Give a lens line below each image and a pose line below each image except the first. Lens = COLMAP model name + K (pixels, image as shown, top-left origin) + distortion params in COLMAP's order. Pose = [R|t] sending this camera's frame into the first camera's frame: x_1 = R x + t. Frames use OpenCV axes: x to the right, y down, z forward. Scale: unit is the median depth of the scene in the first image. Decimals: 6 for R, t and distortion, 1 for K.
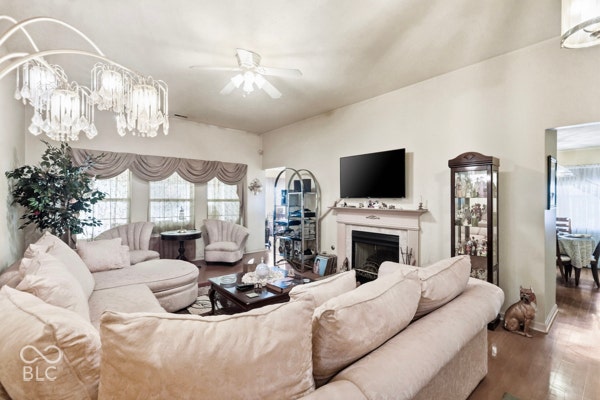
lens RADIAL K [[273.5, 0, 298.1], [0, 273.5, 197.9], [0, 0, 1]] dist [0.000723, 0.000089]
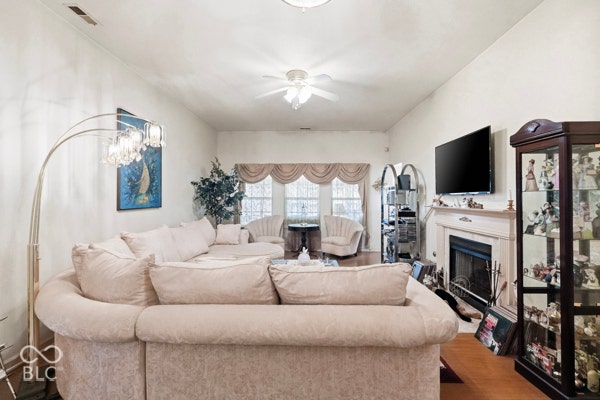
lens RADIAL K [[273.5, 0, 298.1], [0, 273.5, 197.9], [0, 0, 1]] dist [0.000723, 0.000089]
pose [[0.745851, -0.004546, -0.666098, 0.363404], [0.003728, 0.999990, -0.002651, 0.008963], [0.666103, -0.000506, 0.745860, 0.086115]]
